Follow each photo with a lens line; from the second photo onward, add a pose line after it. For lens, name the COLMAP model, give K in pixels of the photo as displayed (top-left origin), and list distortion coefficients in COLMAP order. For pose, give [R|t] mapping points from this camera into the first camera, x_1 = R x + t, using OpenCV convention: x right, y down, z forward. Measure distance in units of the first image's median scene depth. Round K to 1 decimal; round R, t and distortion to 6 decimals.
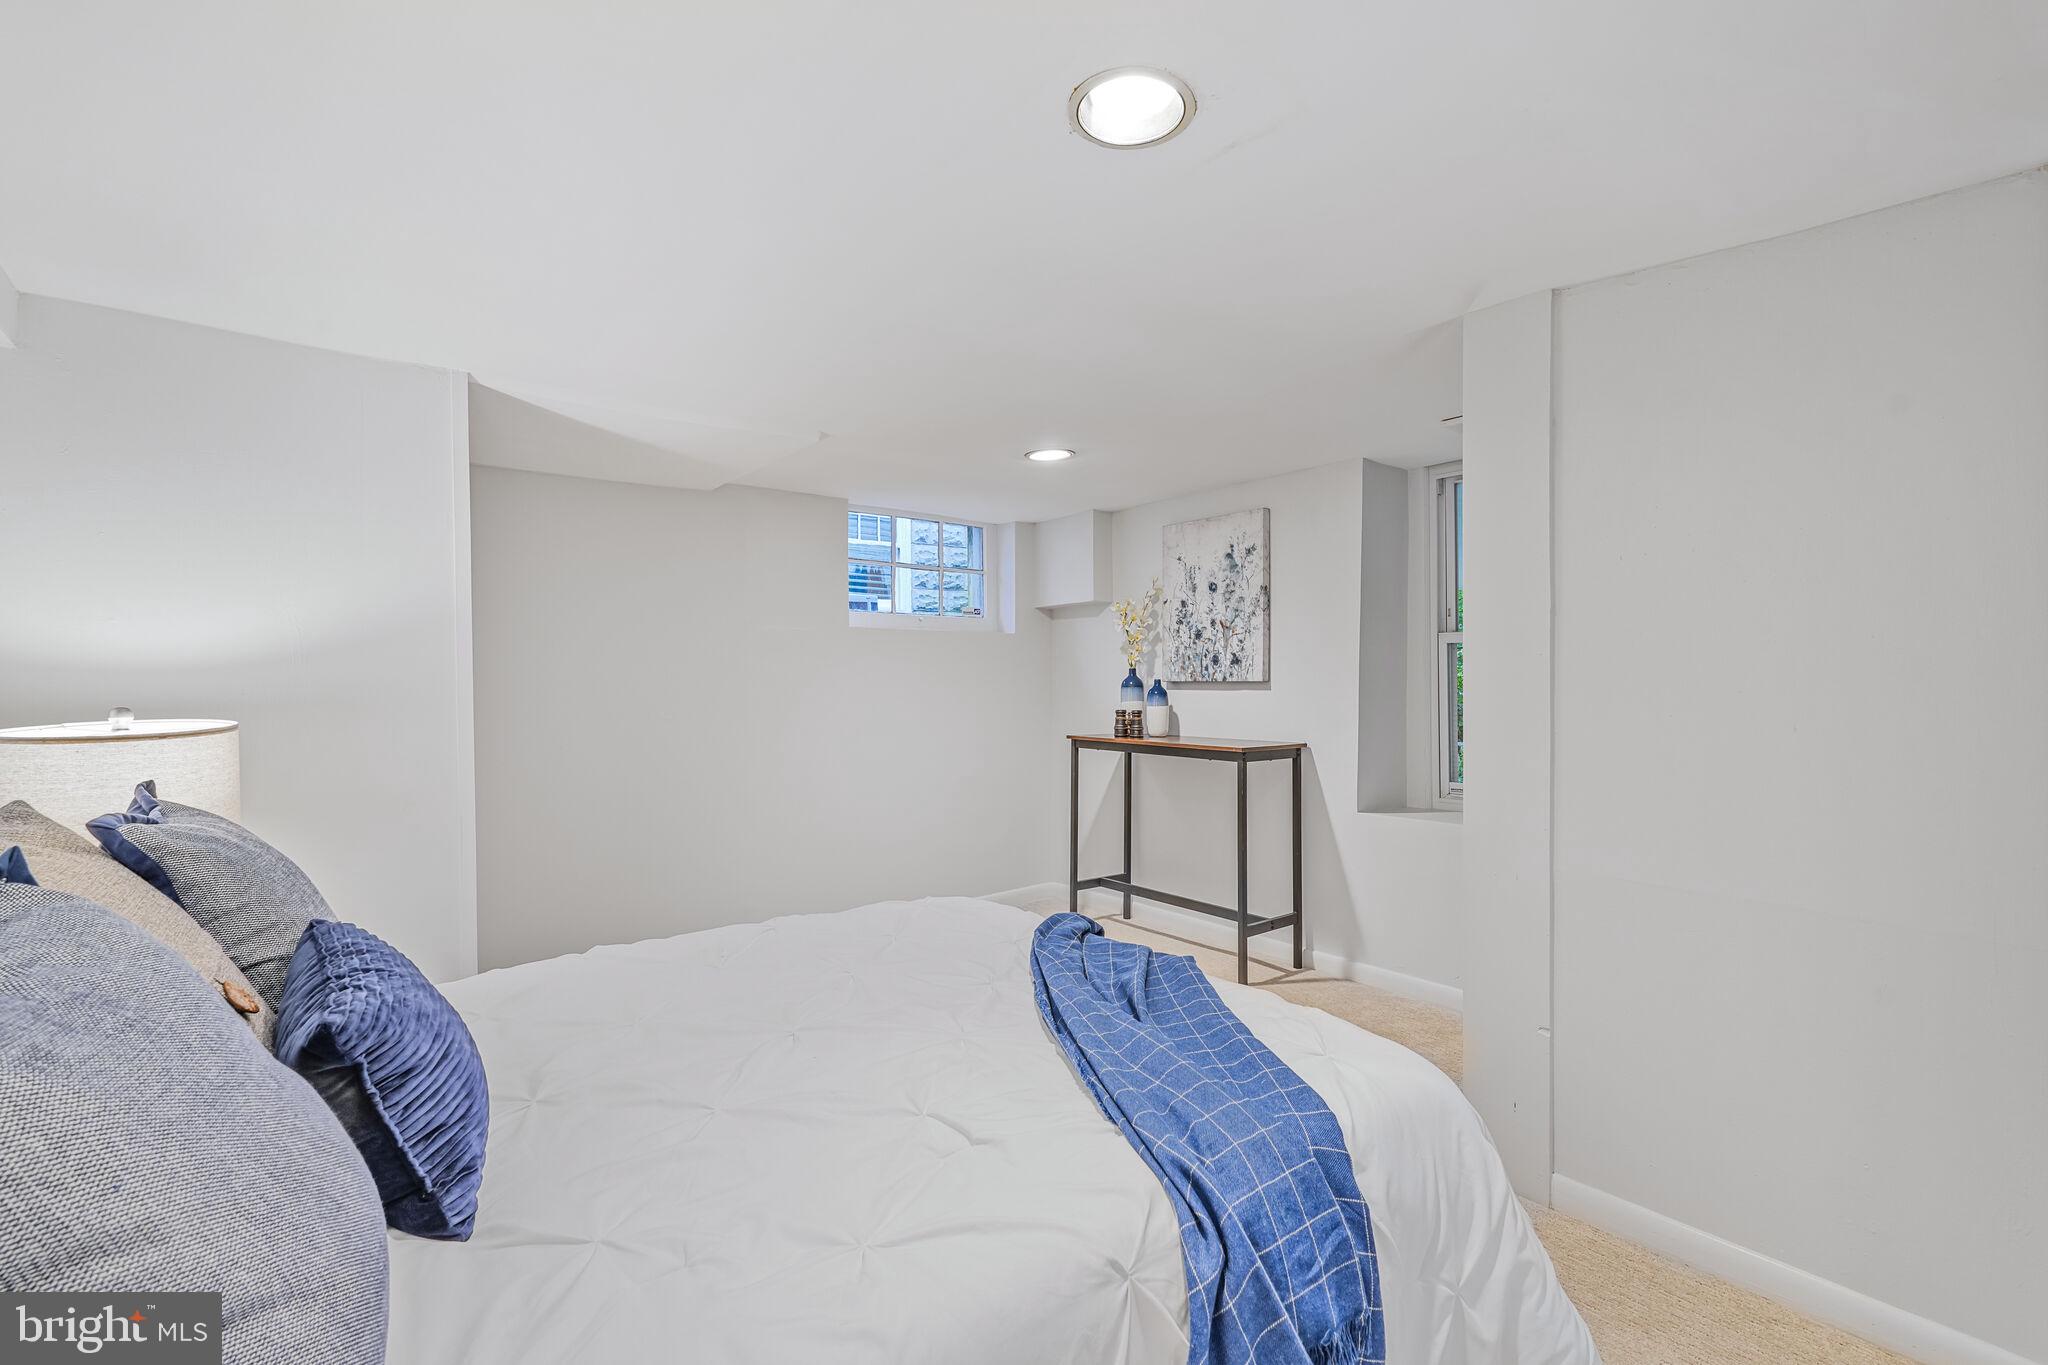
lens RADIAL K [[901.4, 0, 1016.5], [0, 901.4, 687.2], [0, 0, 1]] dist [0.001311, -0.000159]
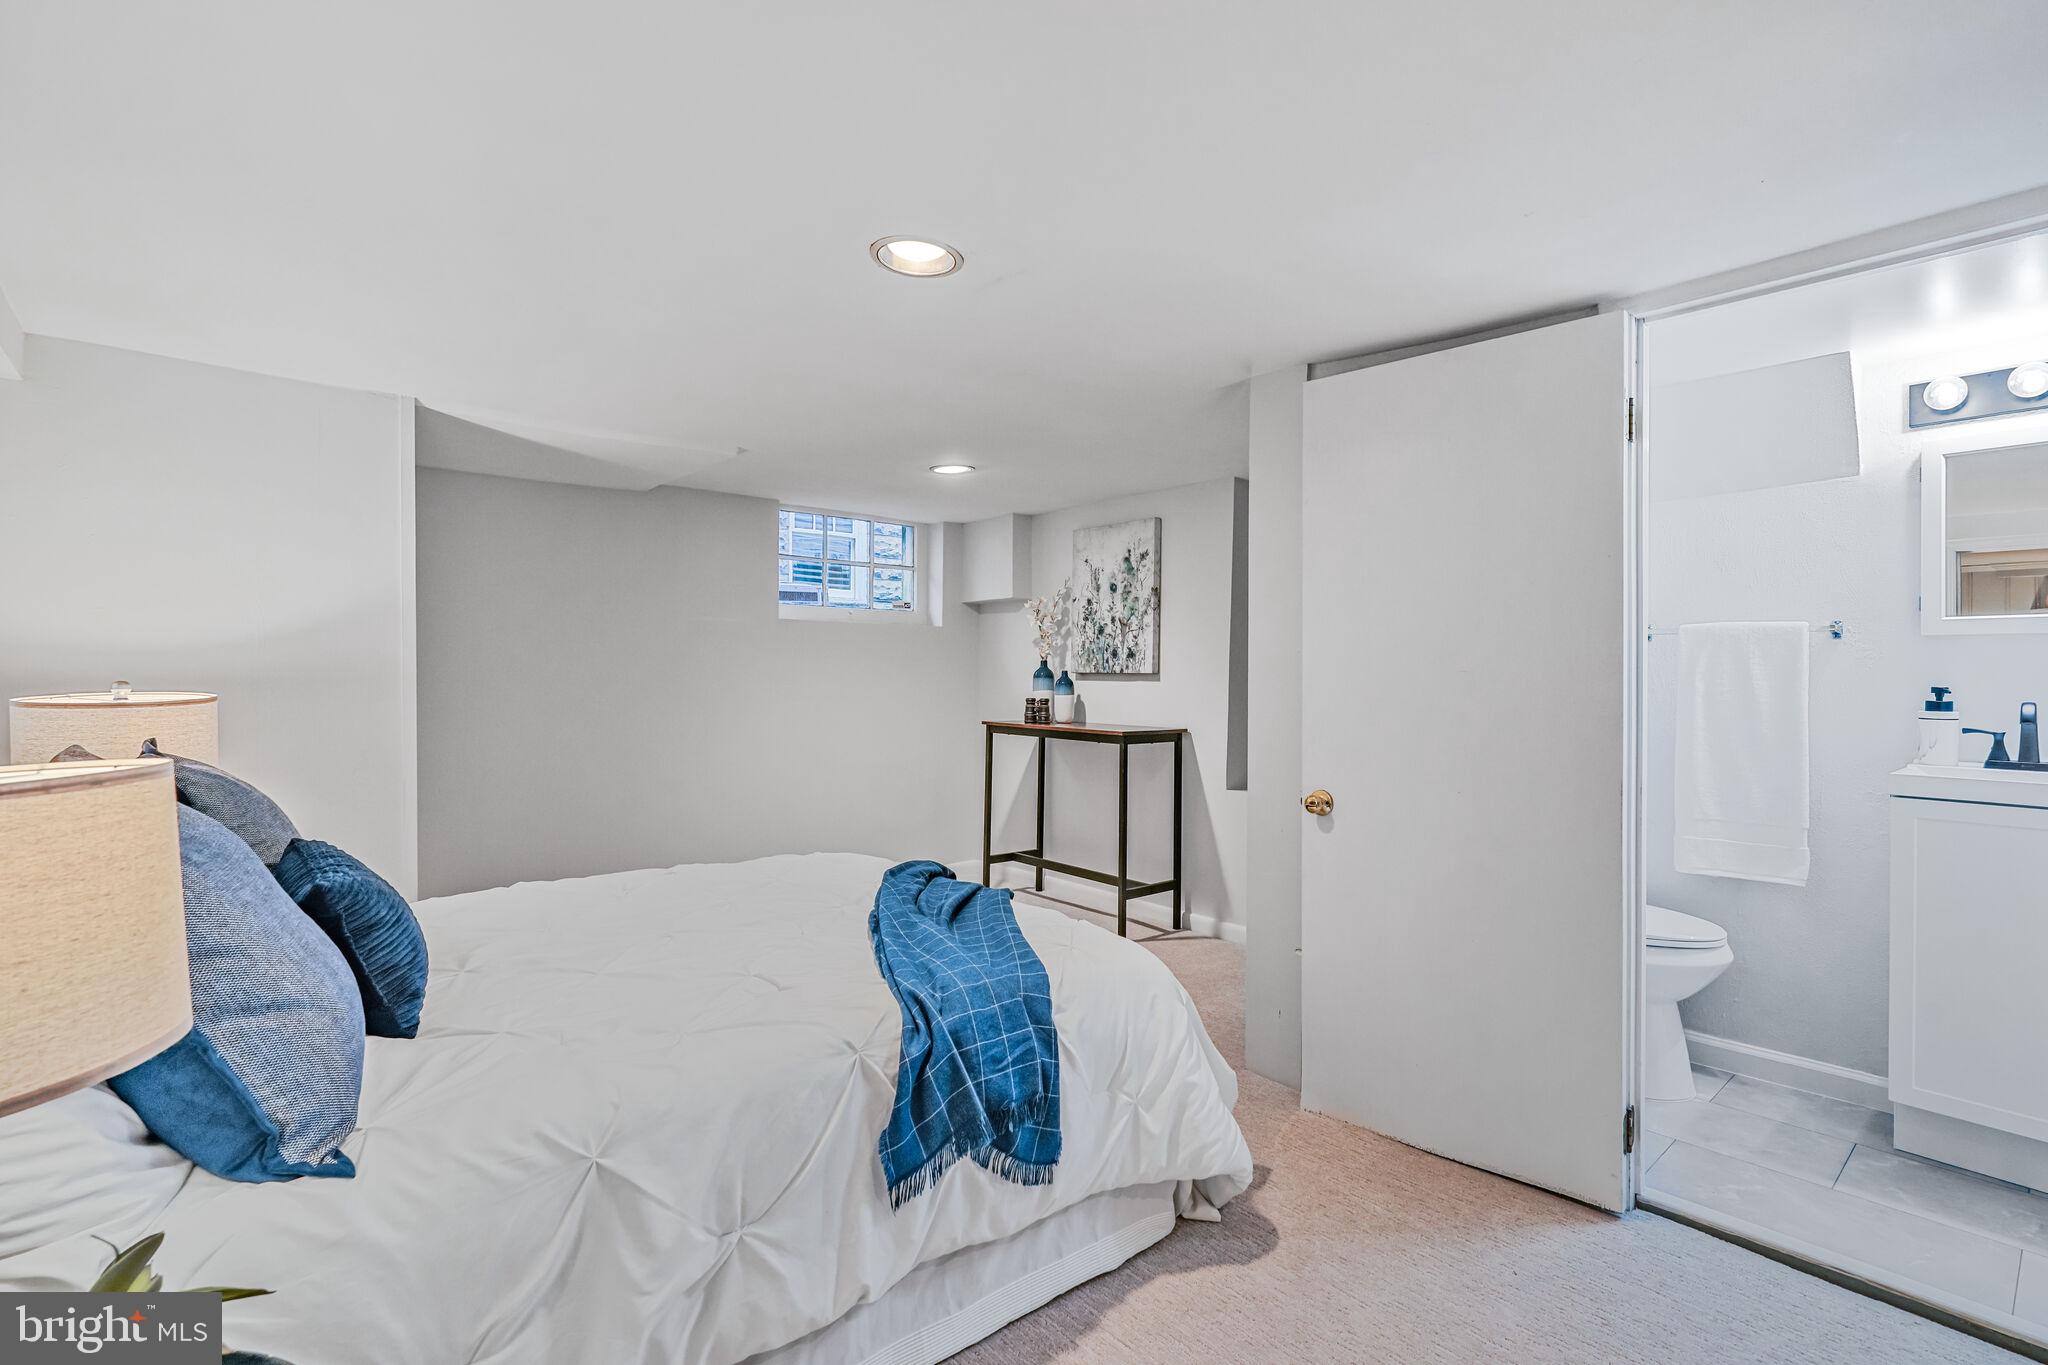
lens RADIAL K [[901.4, 0, 1035.1], [0, 901.4, 677.5], [0, 0, 1]] dist [0.001311, -0.000159]
pose [[0.998017, 0.010989, 0.061985, 0.140353], [-0.010909, 0.999939, -0.001624, 0.004906], [-0.061999, 0.000945, 0.998076, -0.243138]]
